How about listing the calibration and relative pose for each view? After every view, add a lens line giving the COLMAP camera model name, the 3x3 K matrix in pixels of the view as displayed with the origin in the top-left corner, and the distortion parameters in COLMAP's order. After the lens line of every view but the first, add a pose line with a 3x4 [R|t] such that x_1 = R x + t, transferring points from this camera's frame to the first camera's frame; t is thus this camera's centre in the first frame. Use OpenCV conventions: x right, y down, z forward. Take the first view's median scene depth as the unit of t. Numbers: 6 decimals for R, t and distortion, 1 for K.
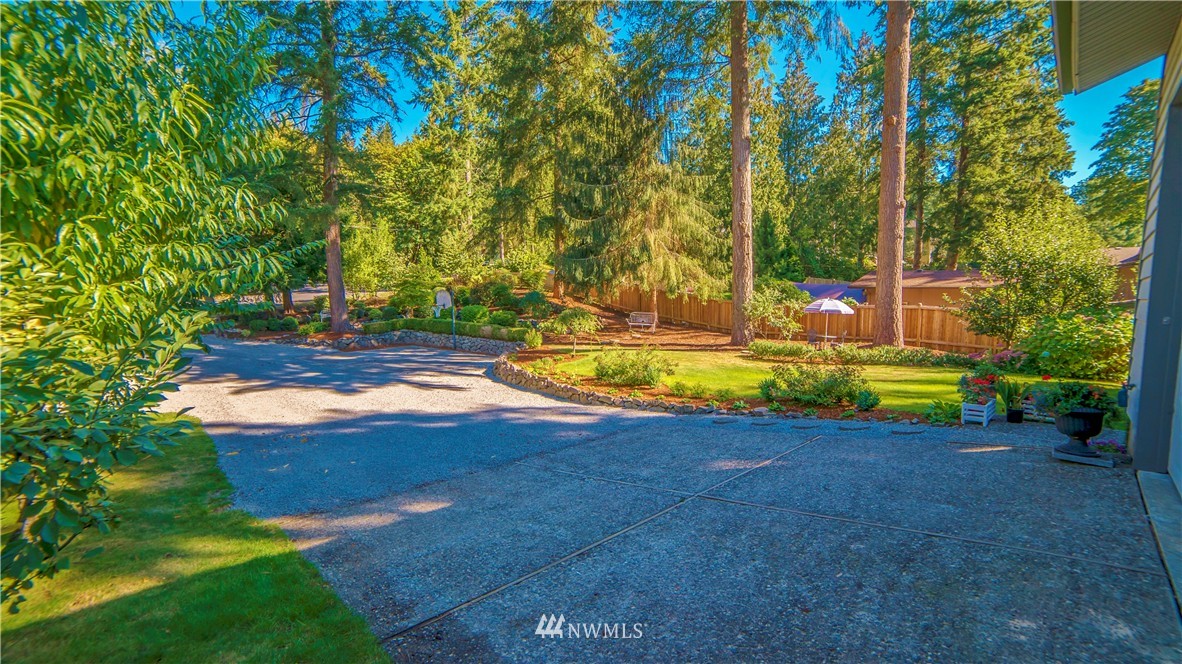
lens RADIAL K [[489.2, 0, 591.0], [0, 489.2, 332.0], [0, 0, 1]] dist [-0.095796, 0.030764]
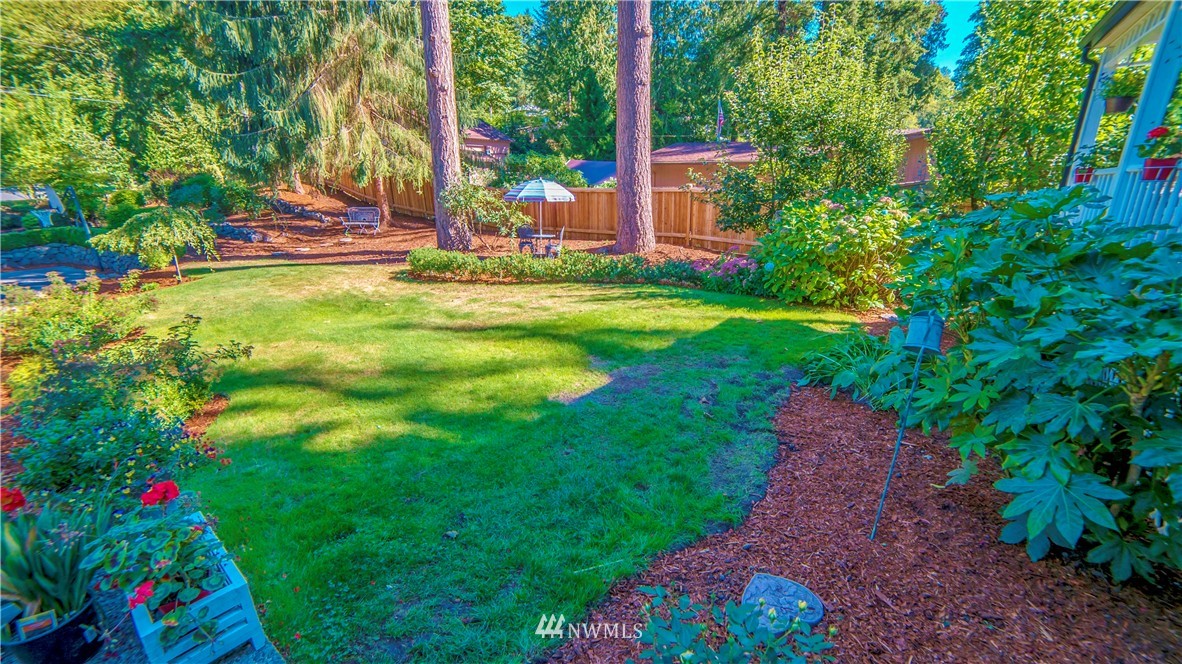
lens RADIAL K [[489.2, 0, 591.0], [0, 489.2, 332.0], [0, 0, 1]] dist [-0.095796, 0.030764]
pose [[0.984325, -0.064981, 0.163959, 0.397744], [0.026866, 0.974046, 0.224751, -0.010536], [-0.174308, -0.216823, 0.960523, 0.249897]]
